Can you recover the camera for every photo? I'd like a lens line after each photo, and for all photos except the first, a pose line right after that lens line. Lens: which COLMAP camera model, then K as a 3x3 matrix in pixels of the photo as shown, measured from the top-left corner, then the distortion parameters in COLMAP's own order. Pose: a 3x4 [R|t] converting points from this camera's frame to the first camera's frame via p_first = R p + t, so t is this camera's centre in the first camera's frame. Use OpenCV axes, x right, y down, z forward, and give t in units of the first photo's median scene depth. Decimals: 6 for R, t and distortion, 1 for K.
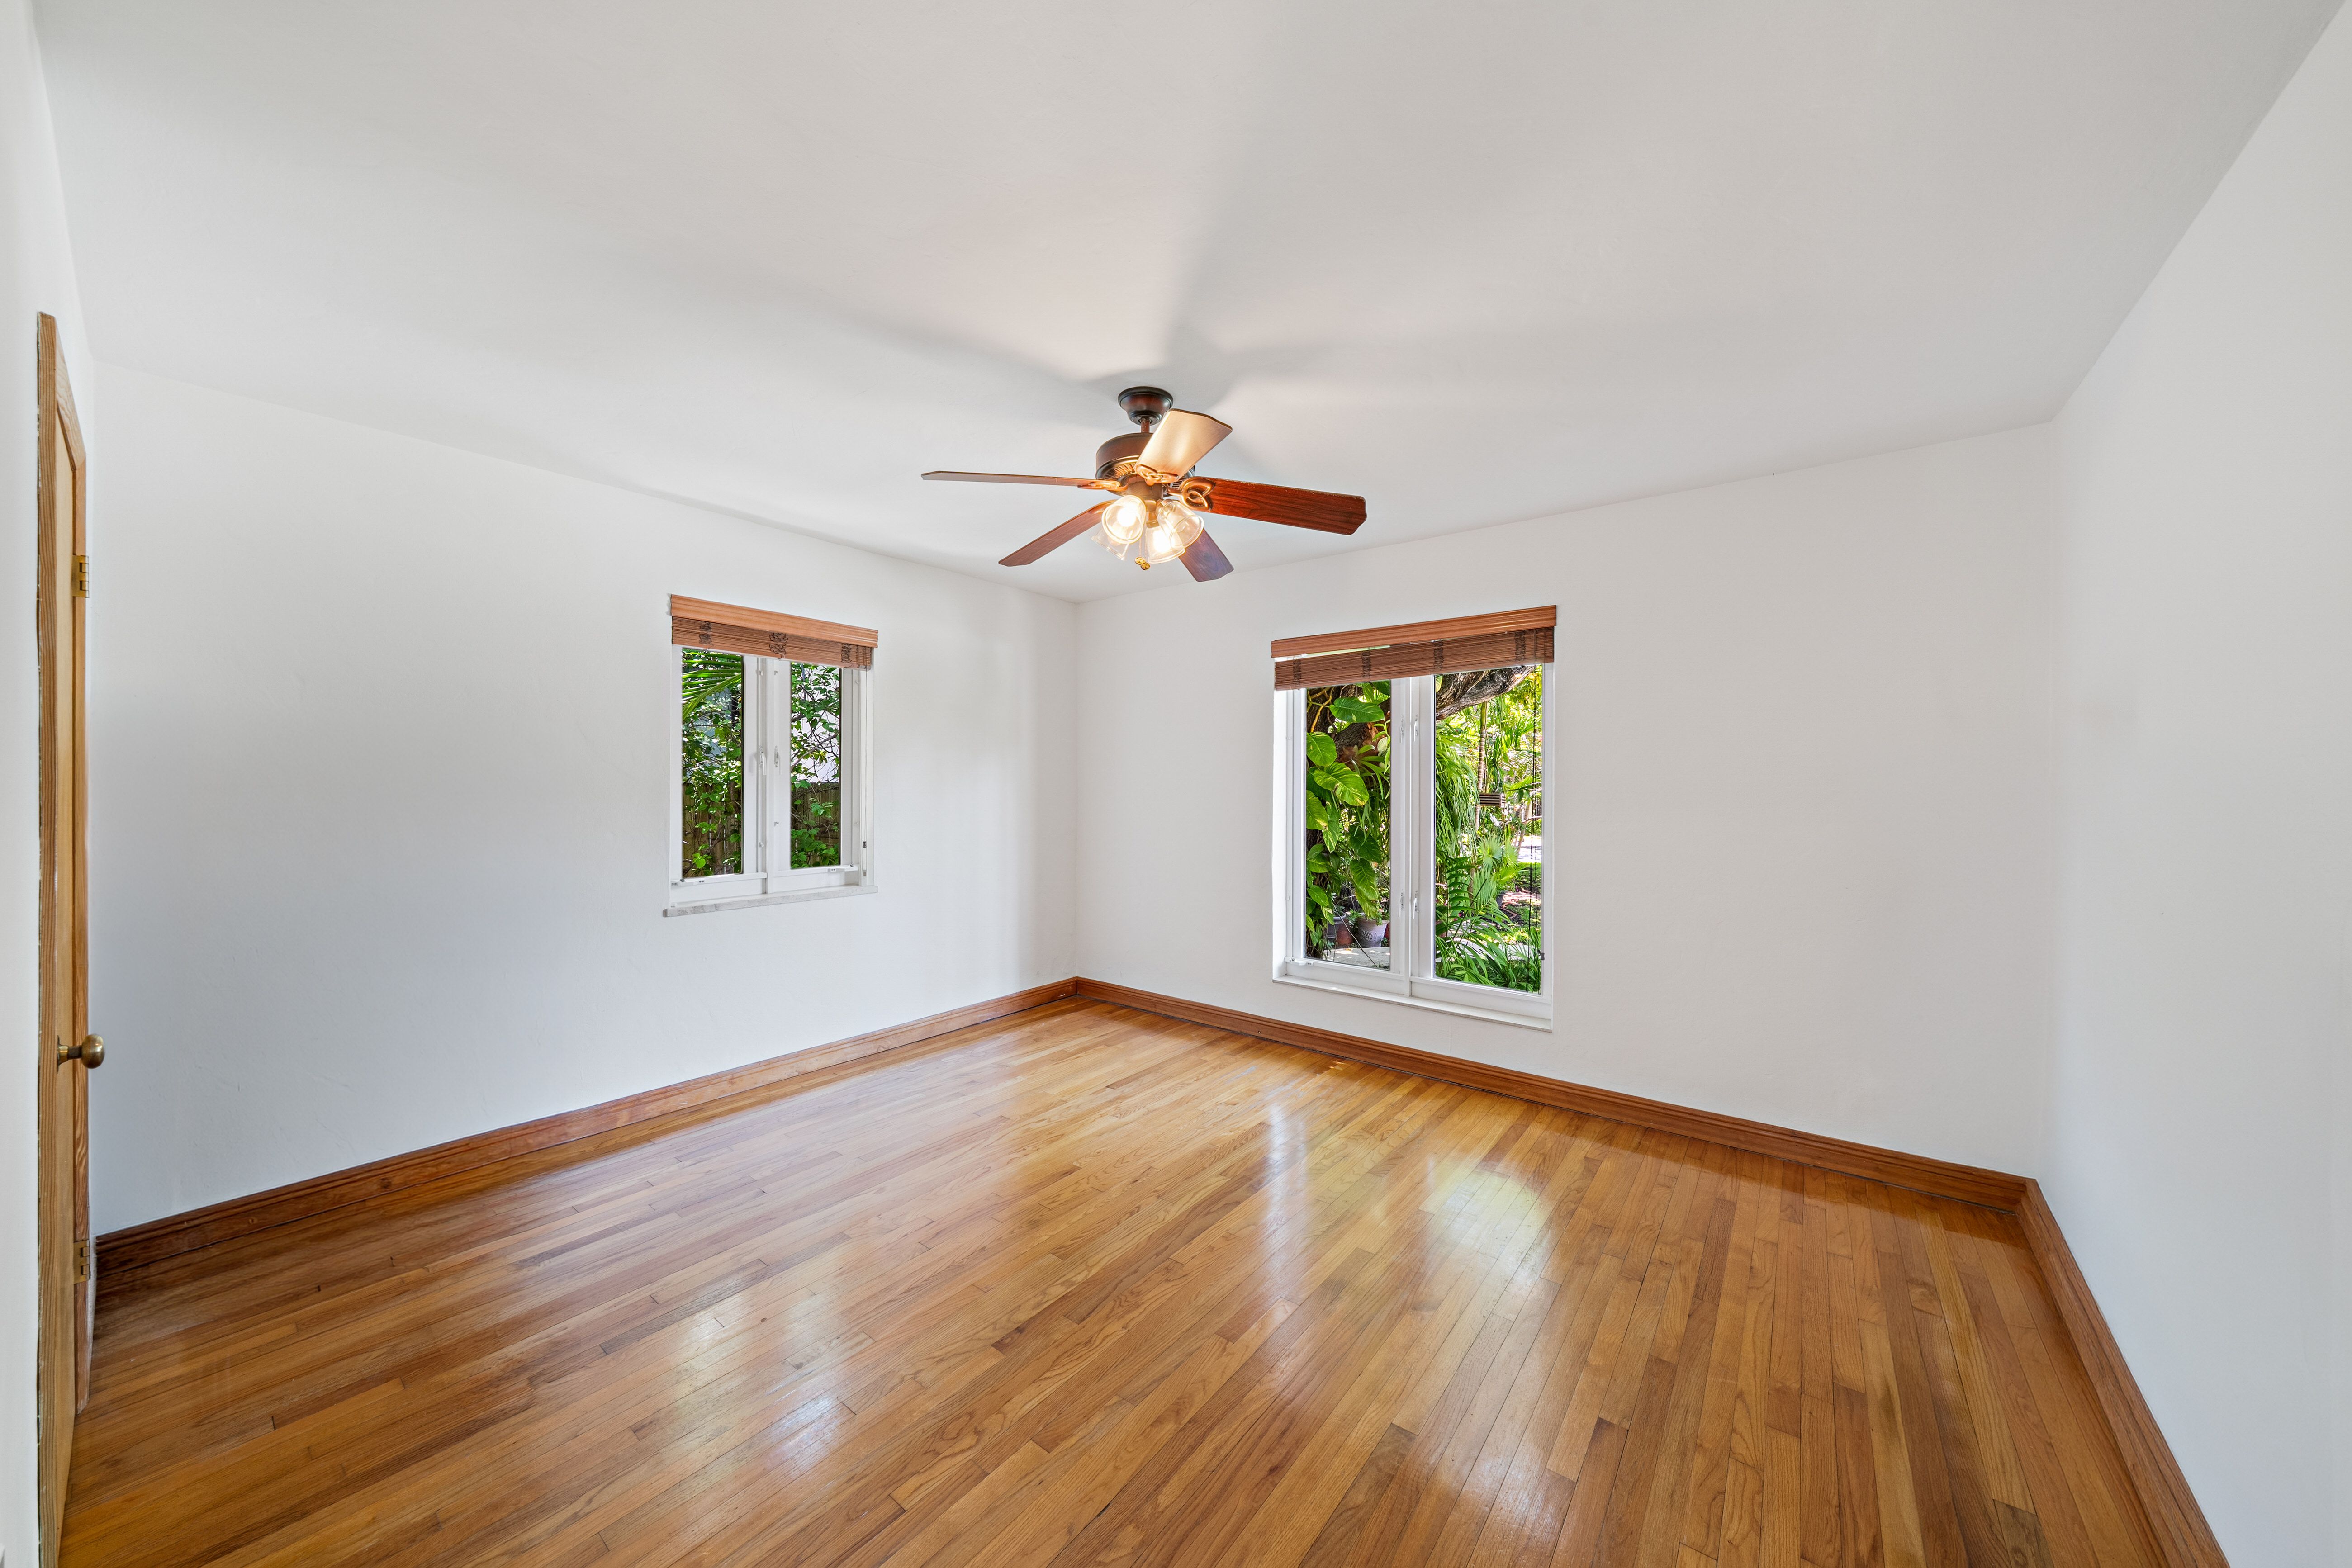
lens RADIAL K [[808.2, 0, 1171.7], [0, 808.2, 786.2], [0, 0, 1]] dist [-0.000163, -0.000056]
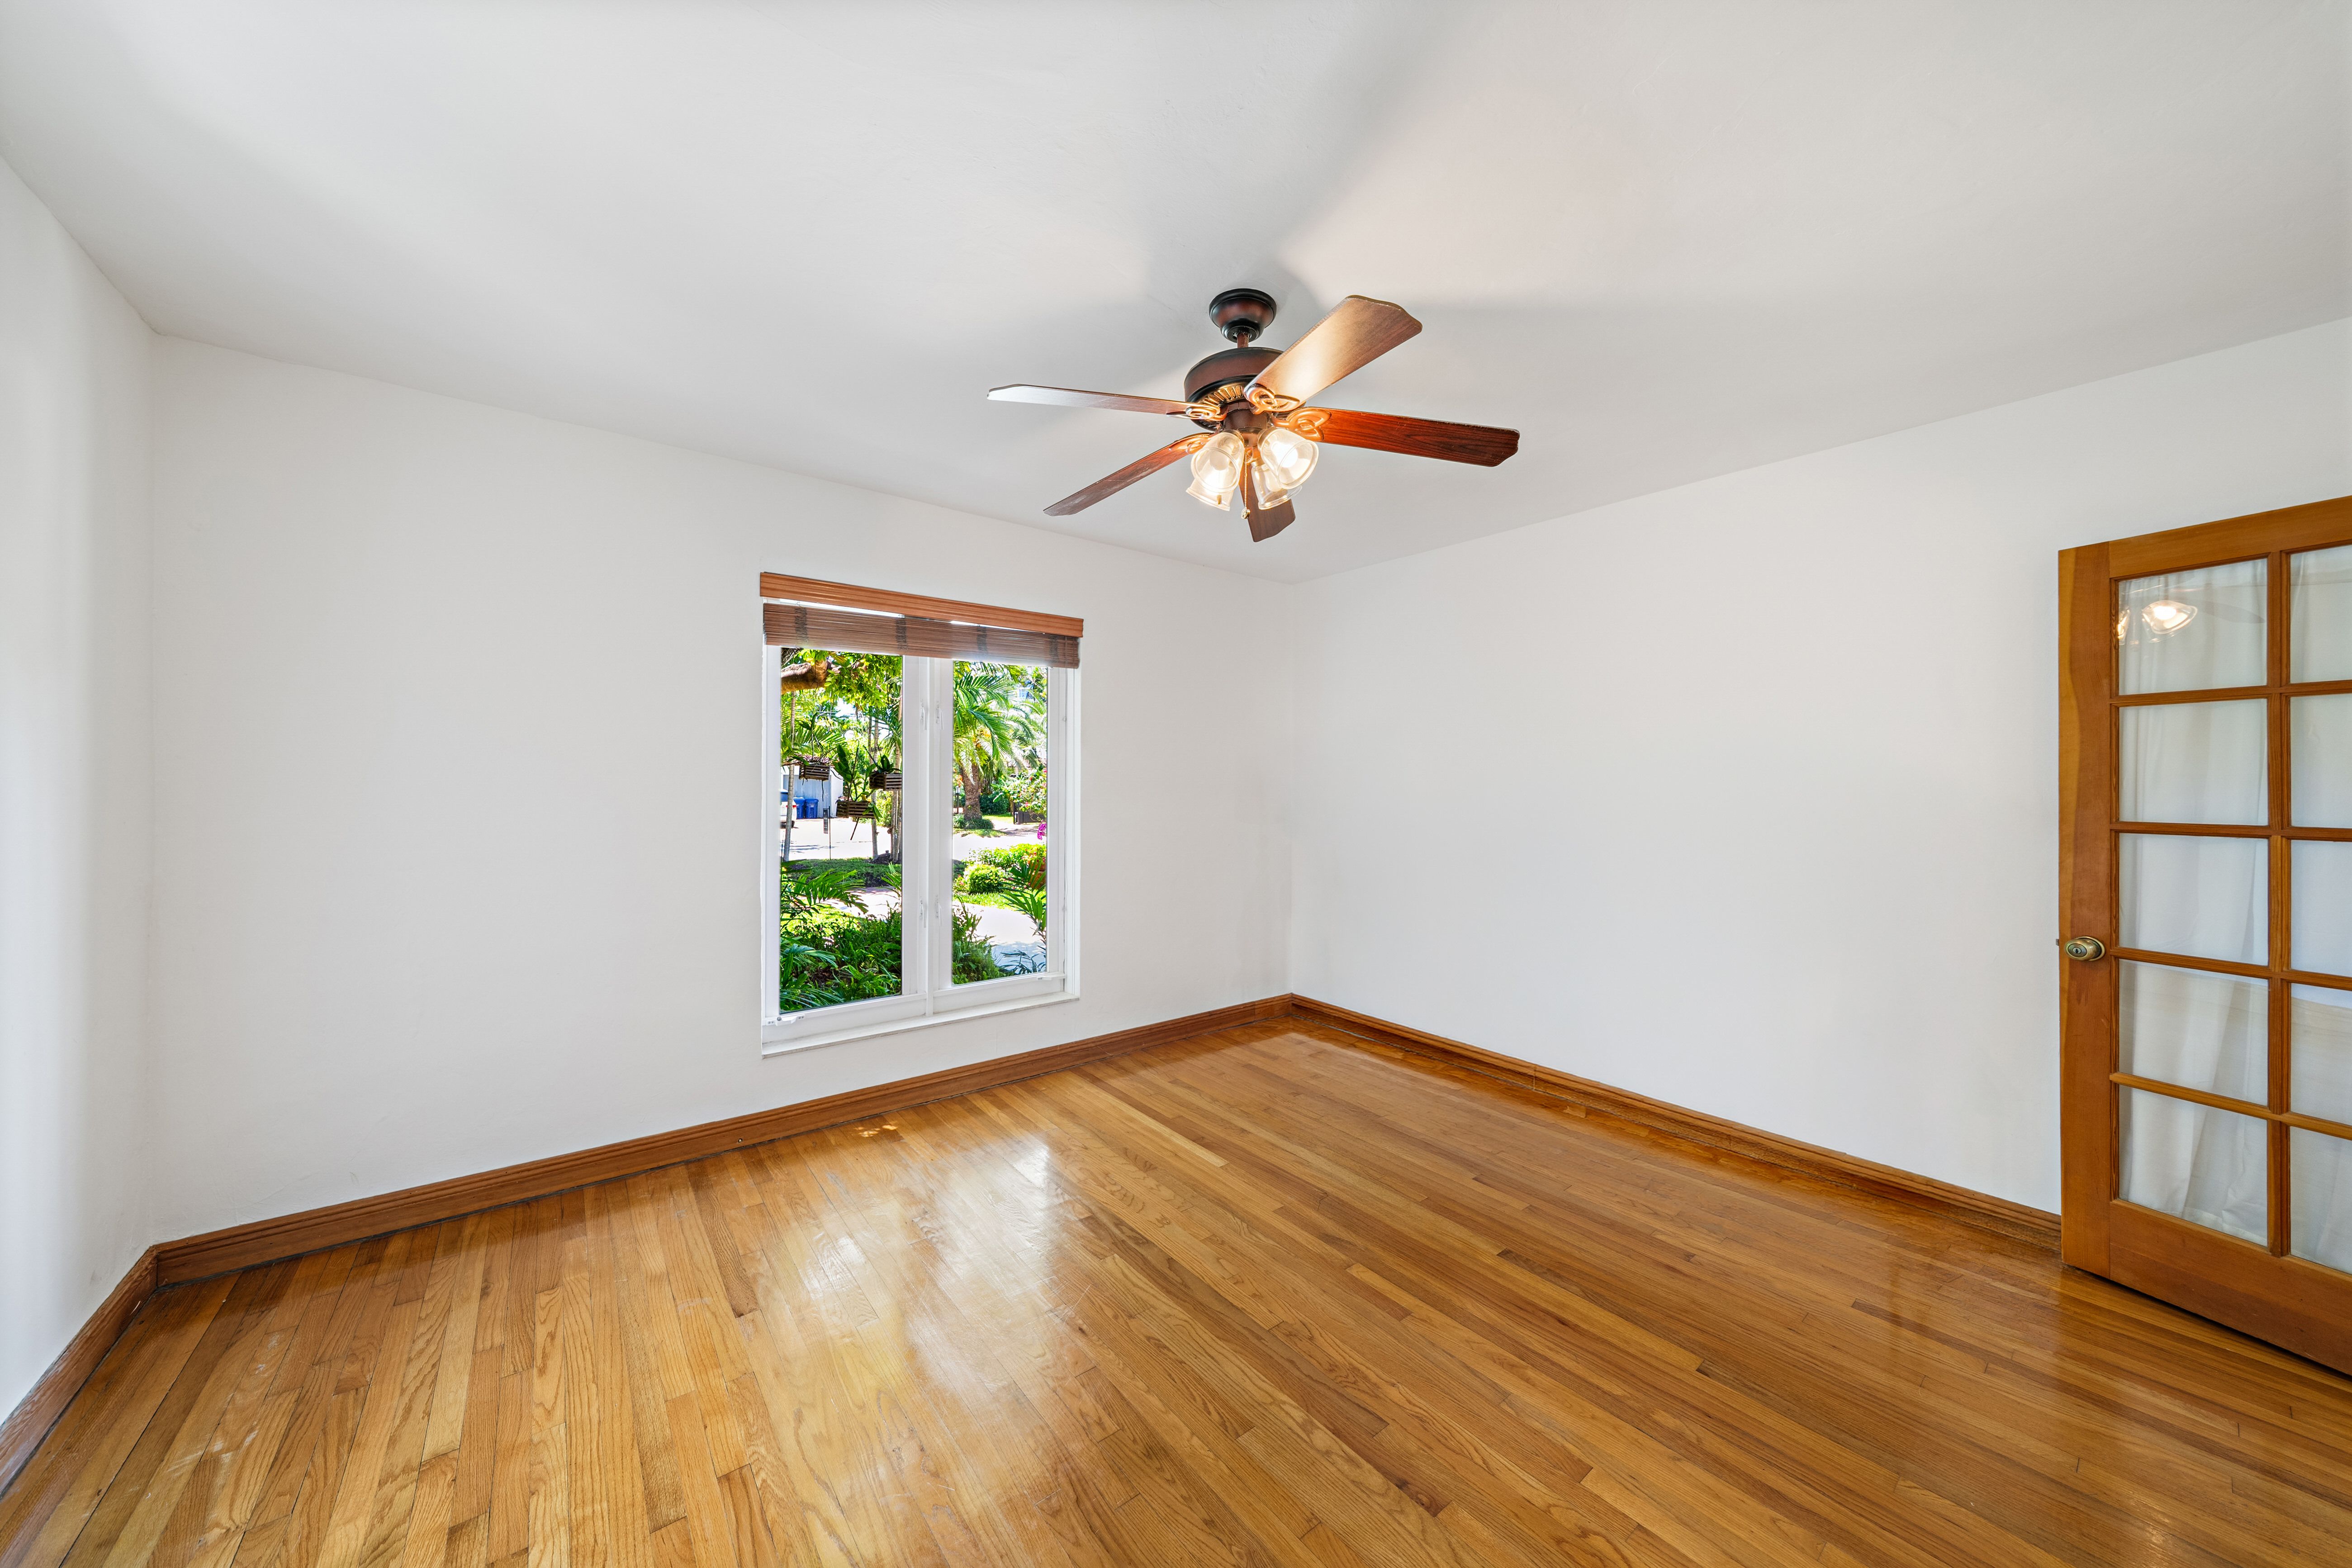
lens RADIAL K [[808.2, 0, 1171.7], [0, 808.2, 786.2], [0, 0, 1]] dist [-0.000163, -0.000056]
pose [[0.236085, -0.012739, 0.971649, -0.549824], [-0.005482, 0.999881, 0.014441, -0.008169], [-0.971717, -0.008736, 0.235987, 0.573724]]
